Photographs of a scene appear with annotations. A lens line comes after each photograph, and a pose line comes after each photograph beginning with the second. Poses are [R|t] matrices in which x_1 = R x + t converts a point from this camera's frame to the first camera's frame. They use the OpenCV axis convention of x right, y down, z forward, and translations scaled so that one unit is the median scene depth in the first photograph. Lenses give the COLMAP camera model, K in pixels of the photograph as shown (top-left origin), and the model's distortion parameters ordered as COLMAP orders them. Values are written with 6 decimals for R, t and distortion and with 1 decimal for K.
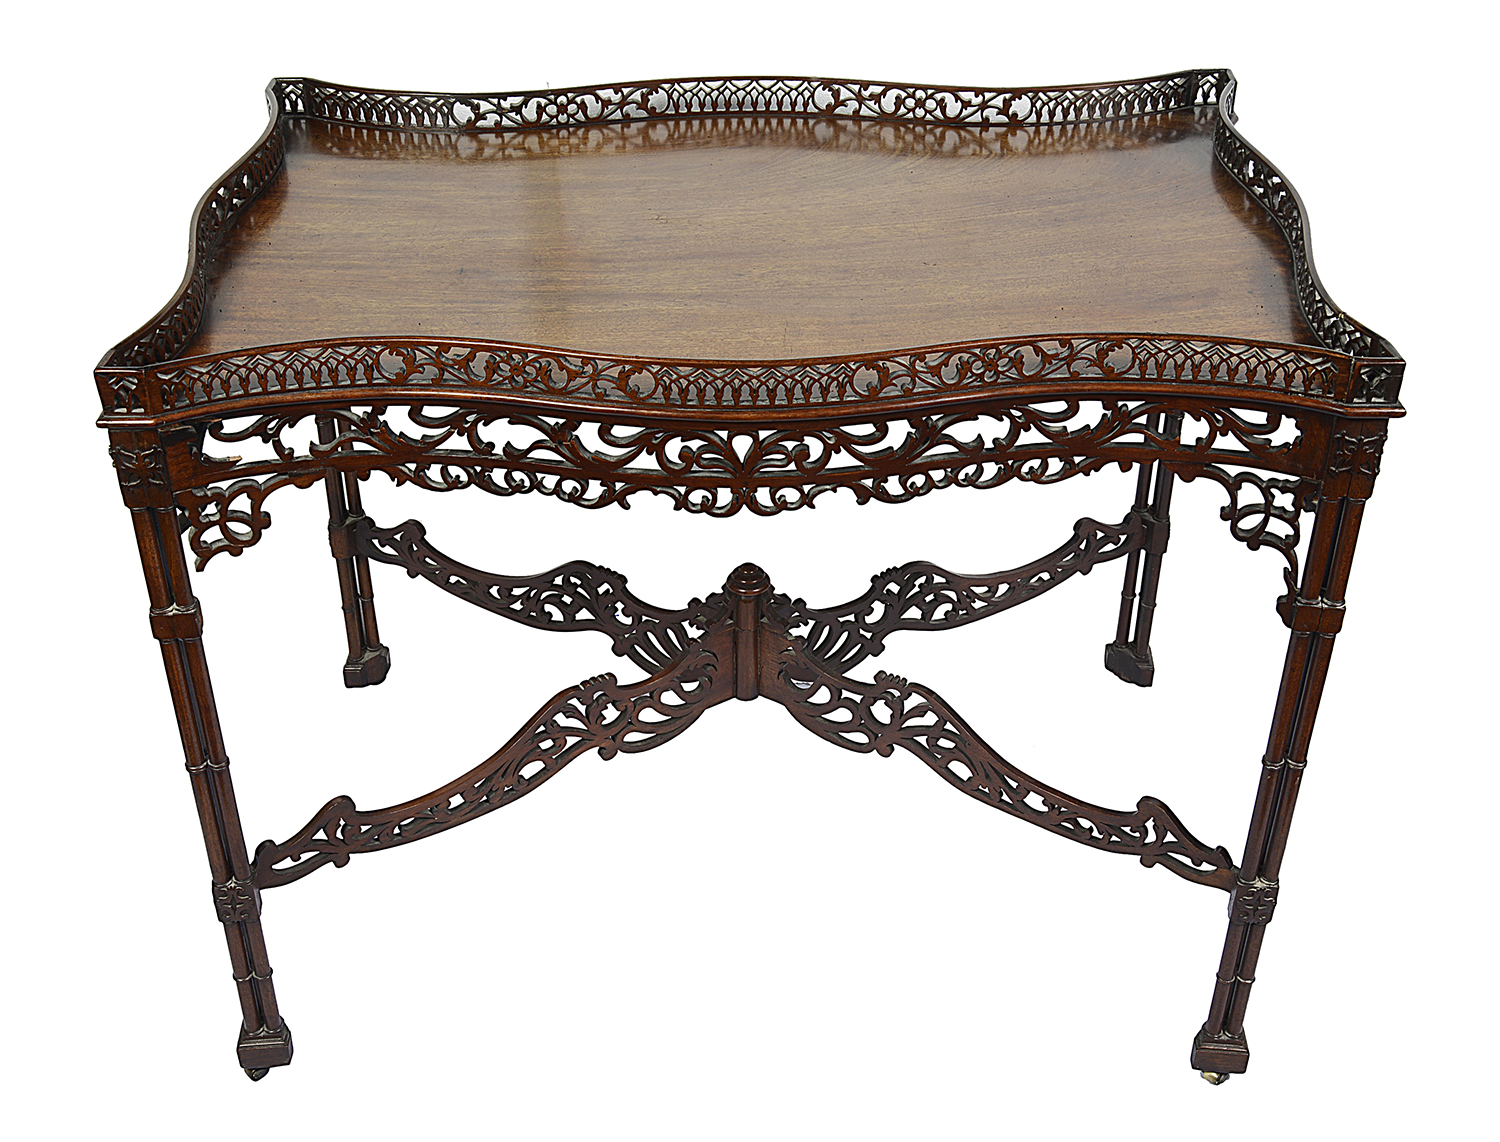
lens RADIAL K [[1791.6, 0, 732.4], [0, 1791.6, 571.0], [0, 0, 1]] dist [0.061994, 0.027521]
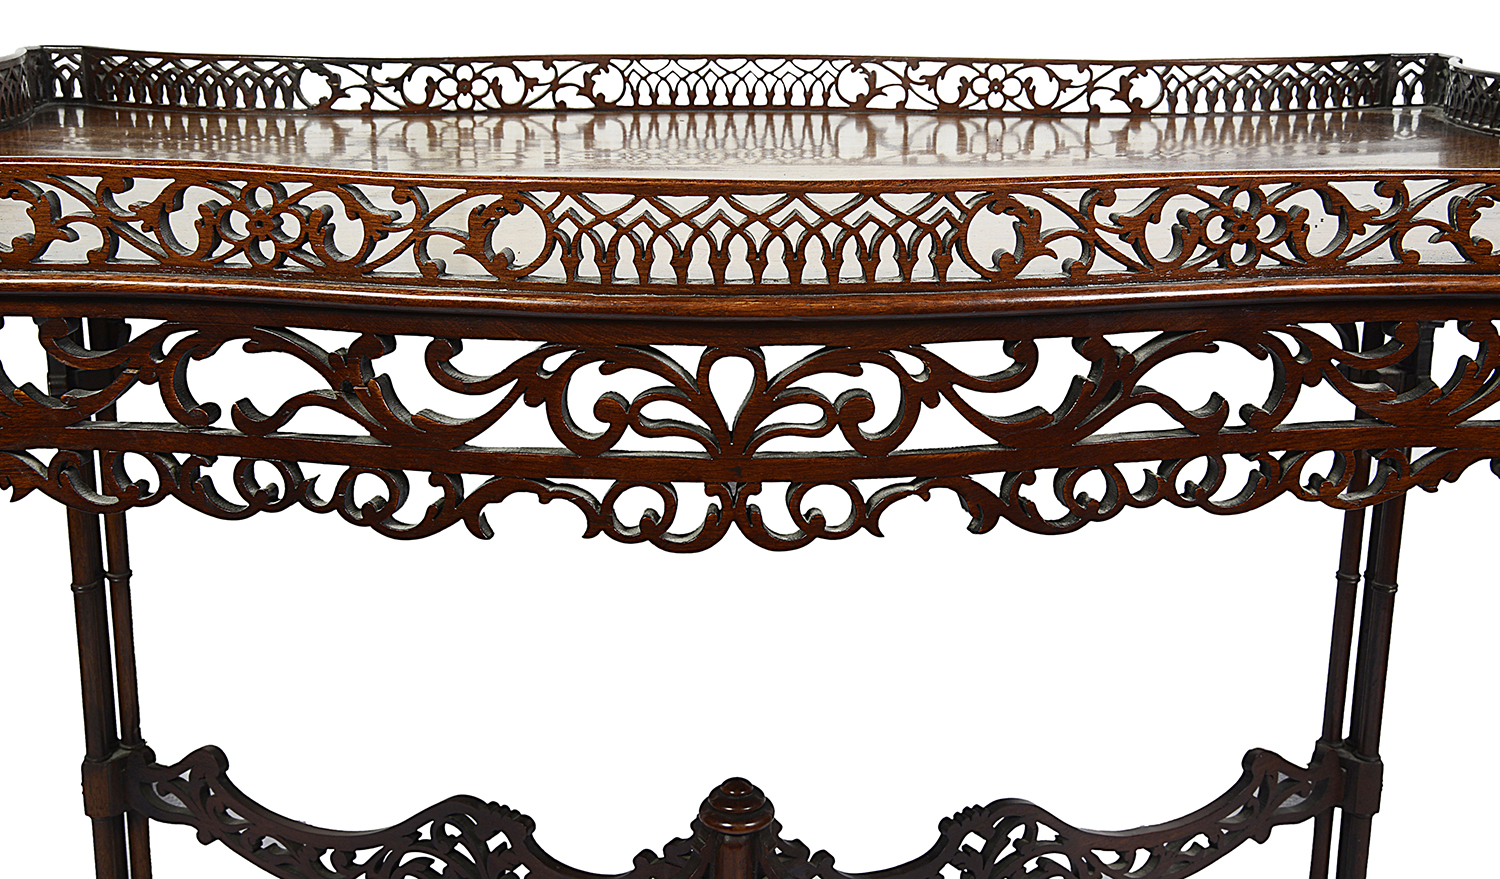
lens RADIAL K [[1719.2, 0, 757.1], [0, 1719.2, 385.9], [0, 0, 1]] dist [-0.026477, 0.259371]
pose [[0.999713, 0.011140, 0.021194, 0.002182], [-0.003554, 0.944407, -0.328758, 0.058982], [-0.023678, 0.328589, 0.944176, 0.430641]]
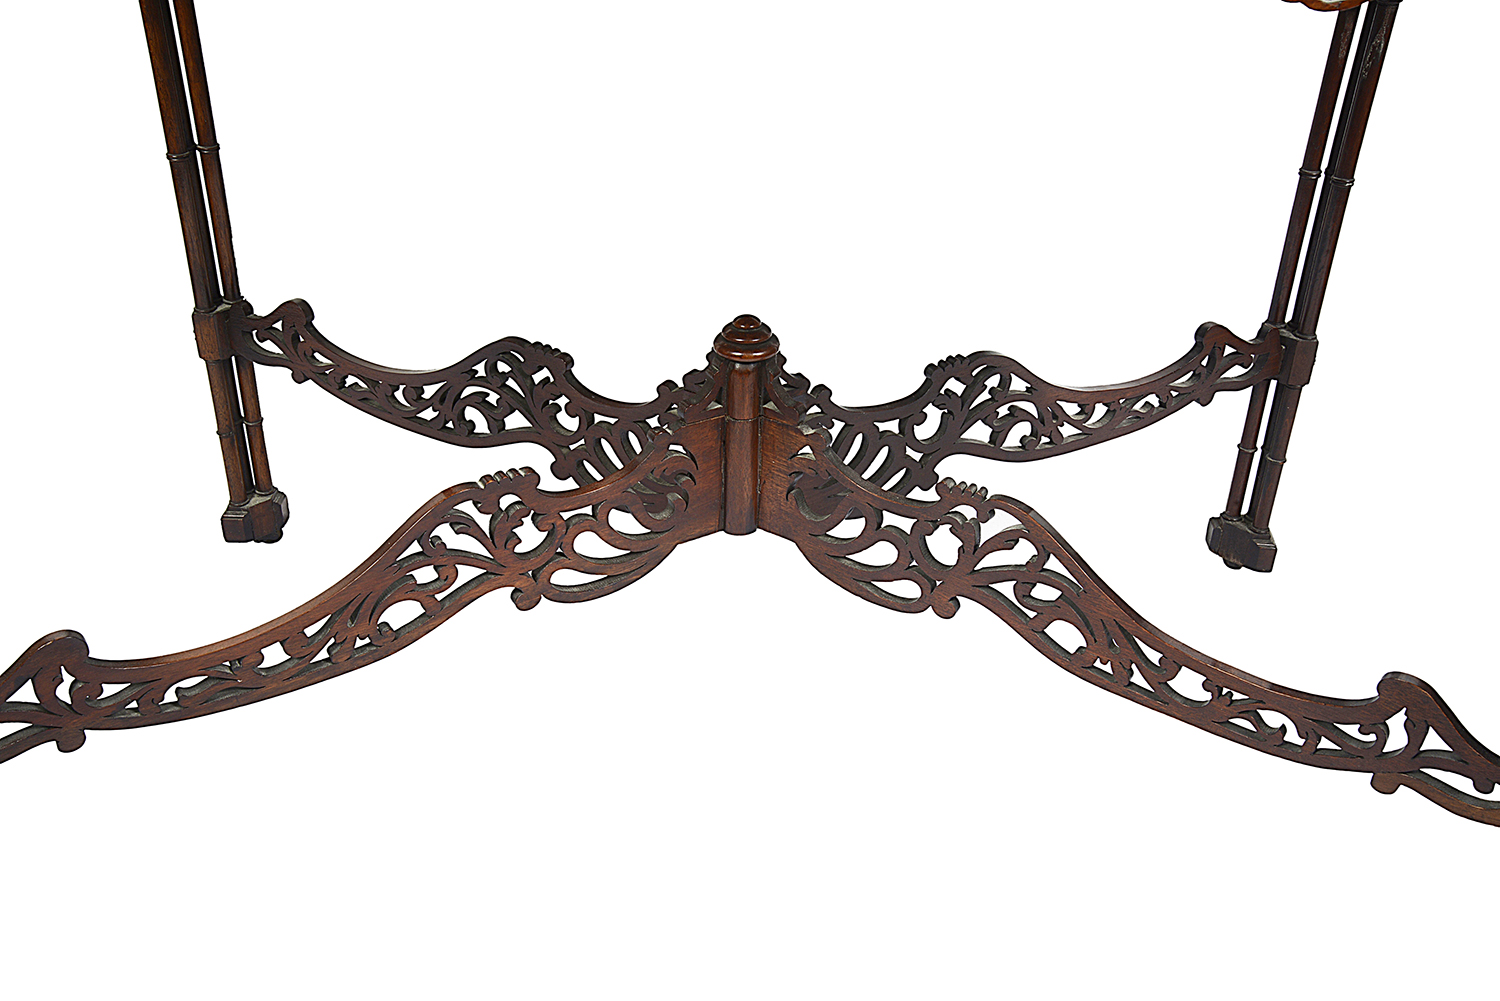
lens RADIAL K [[1434.0, 0, 750.0], [0, 1434.0, 500.5], [0, 0, 1]] dist [0.006749, 0.005233]
pose [[0.999470, 0.032563, -0.000580, 0.012488], [-0.032542, 0.997759, -0.058470, 0.095054], [-0.001325, 0.058458, 0.998289, 0.477918]]
